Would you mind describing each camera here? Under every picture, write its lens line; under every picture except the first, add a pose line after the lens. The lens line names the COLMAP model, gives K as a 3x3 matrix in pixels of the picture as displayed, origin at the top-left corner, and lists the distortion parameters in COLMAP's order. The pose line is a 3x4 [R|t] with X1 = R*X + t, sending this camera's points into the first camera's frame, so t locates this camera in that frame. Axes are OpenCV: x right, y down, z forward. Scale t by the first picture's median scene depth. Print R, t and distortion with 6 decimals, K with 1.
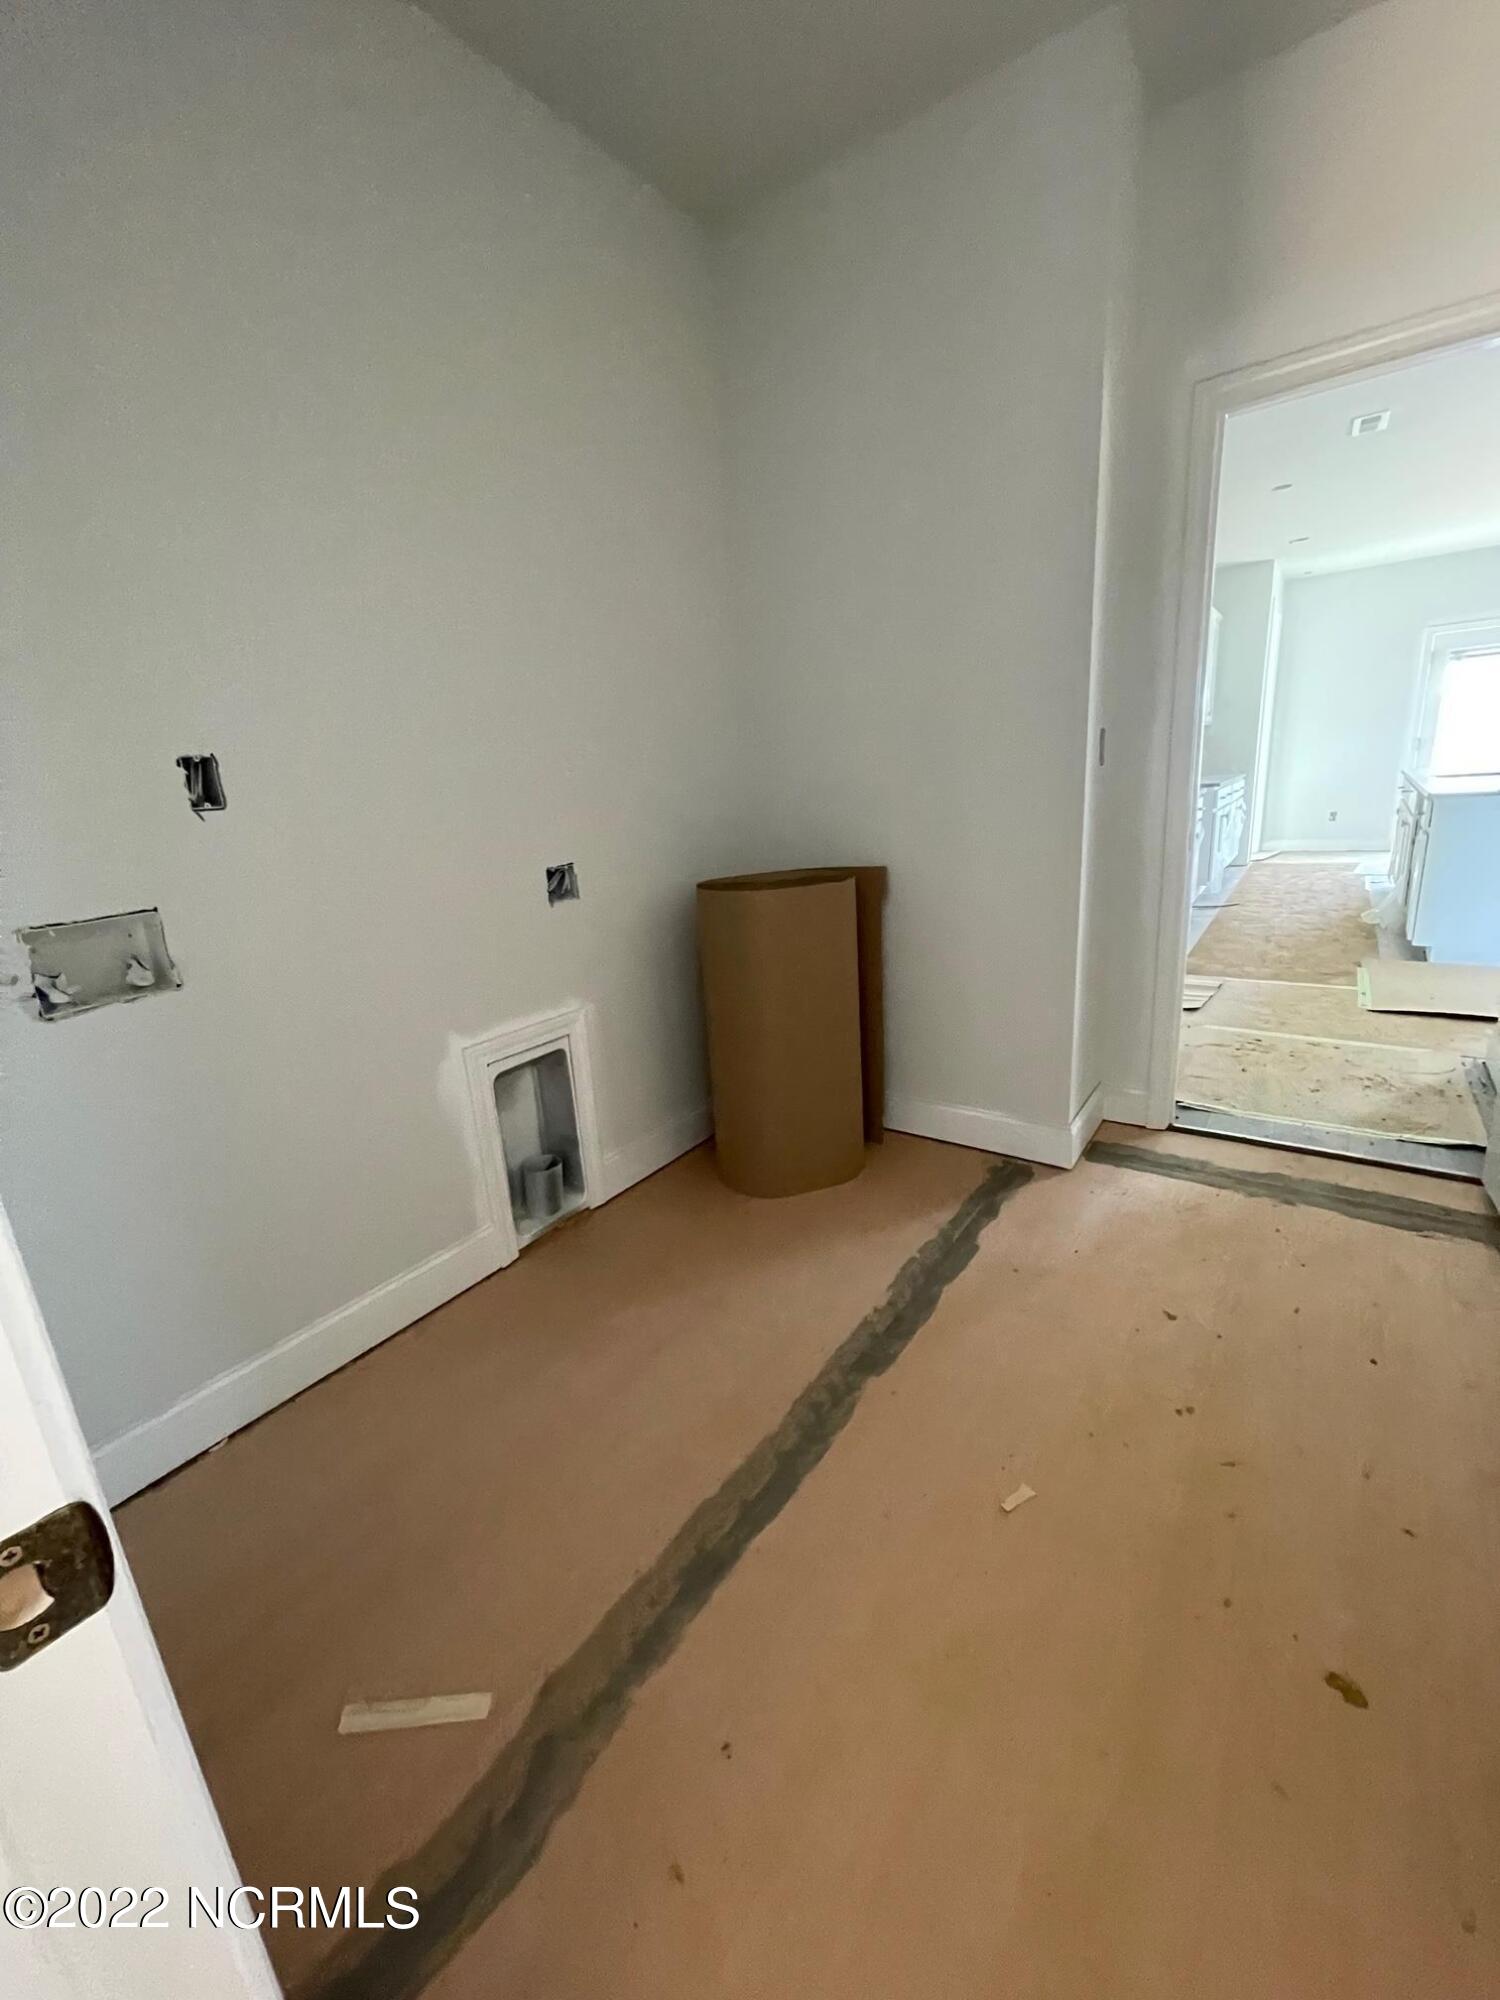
lens RADIAL K [[804.7, 0, 752.2], [0, 804.7, 997.5], [0, 0, 1]] dist [-0.001789, -0.000017]
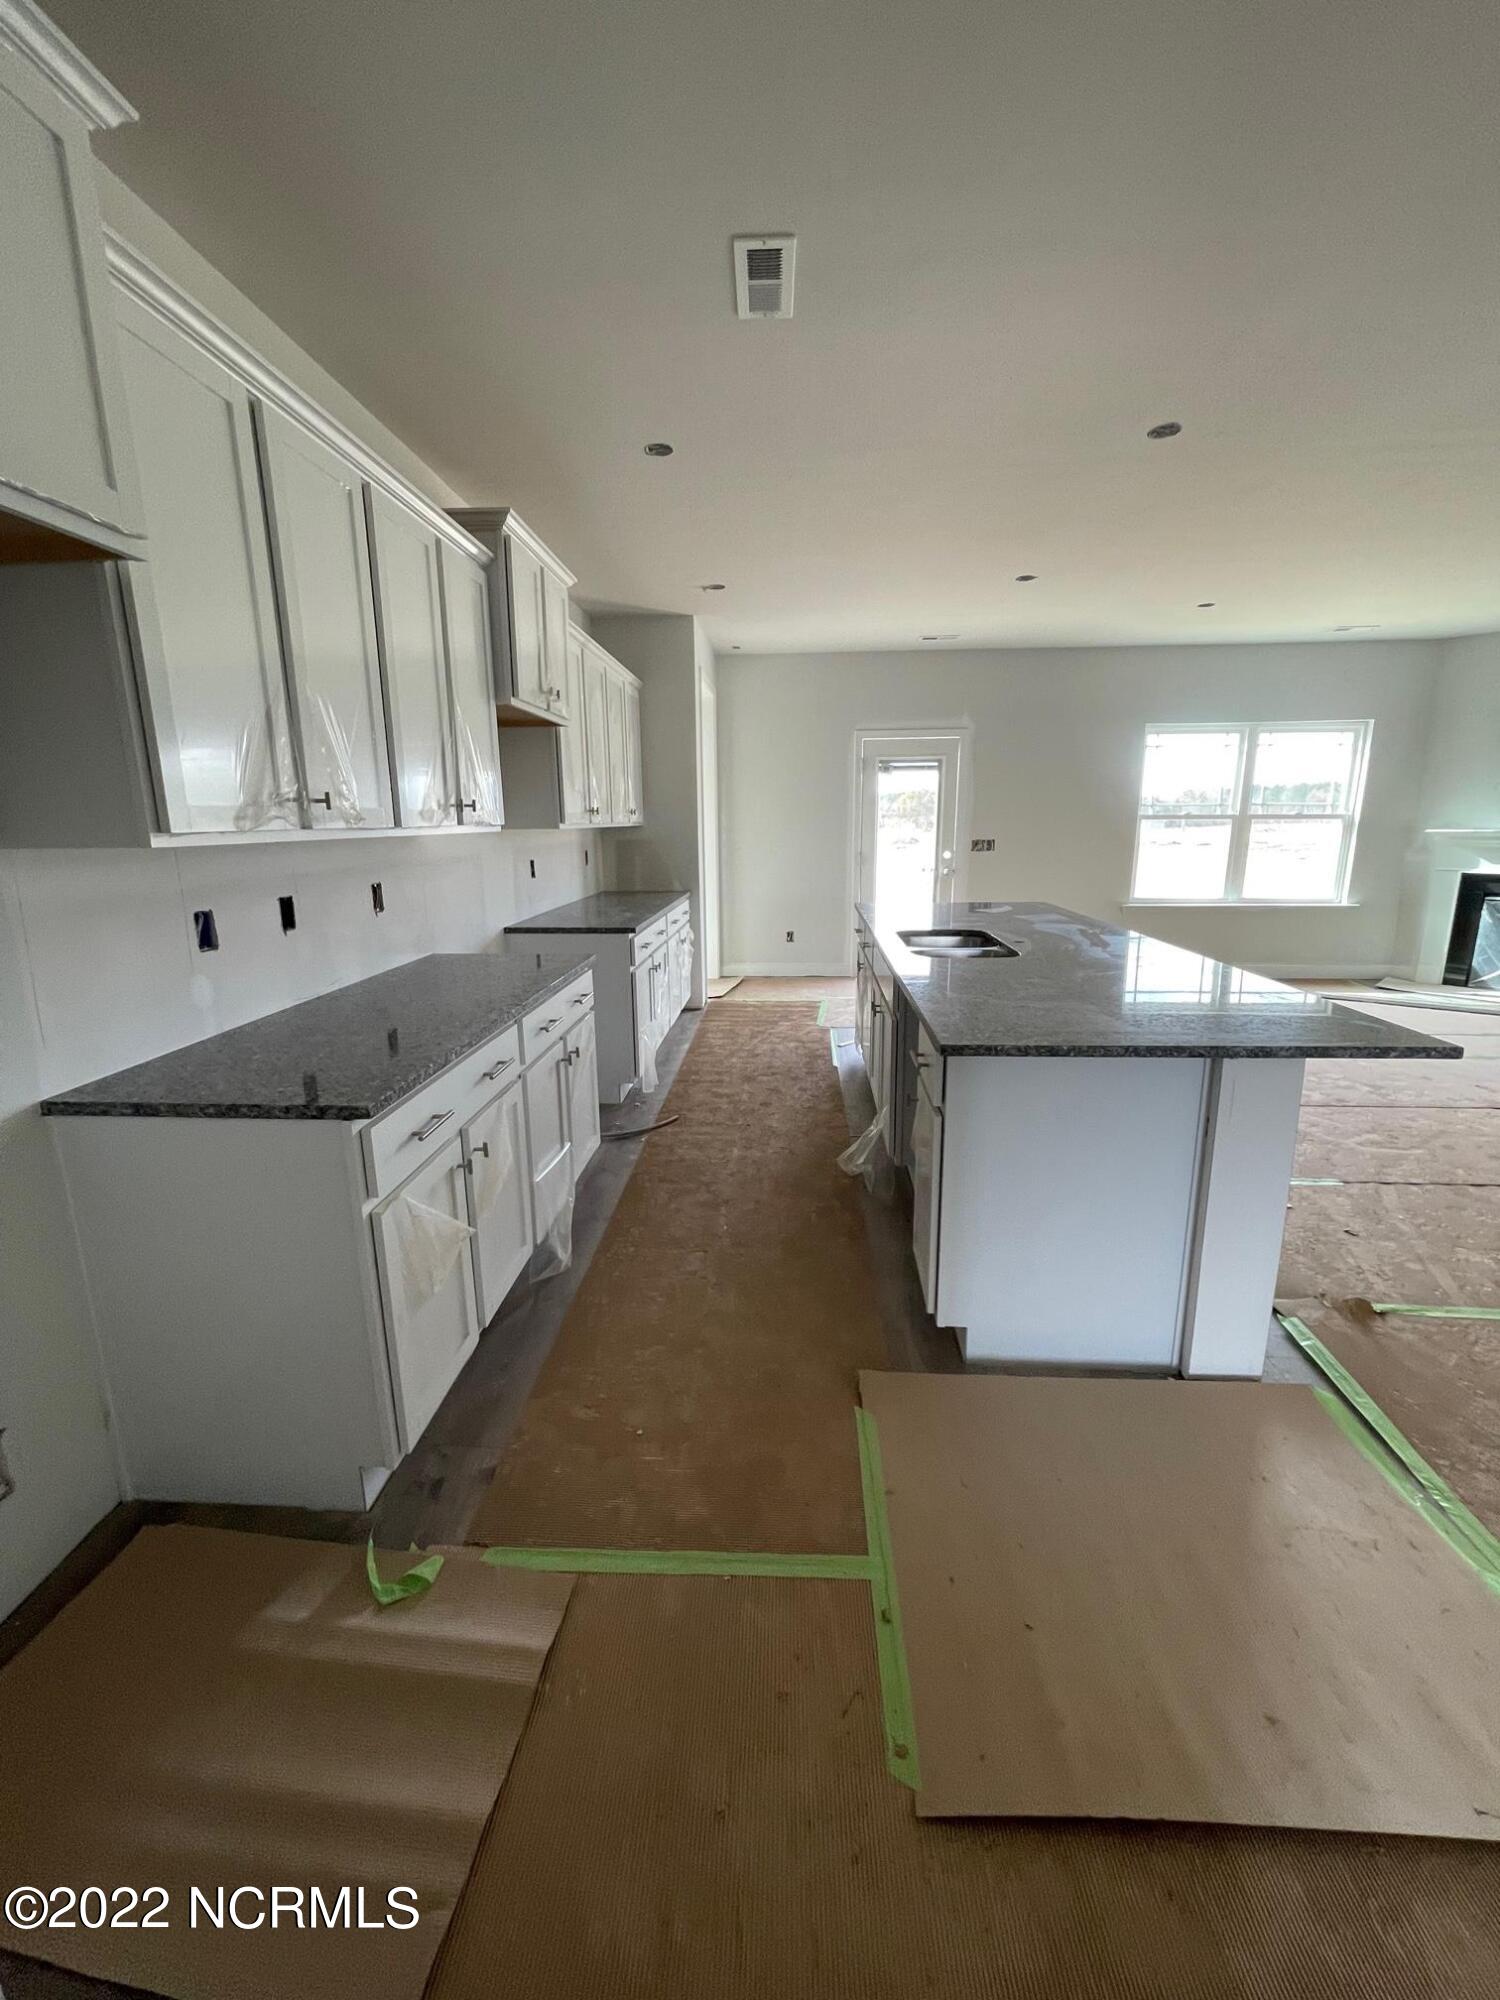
lens RADIAL K [[804.7, 0, 746.6], [0, 804.7, 992.8], [0, 0, 1]] dist [-0.001789, -0.000017]
pose [[0.849140, -0.051289, 0.525672, 0.261867], [0.094613, 0.993946, -0.055855, -0.139508], [-0.519625, 0.097164, 0.848851, 0.344675]]
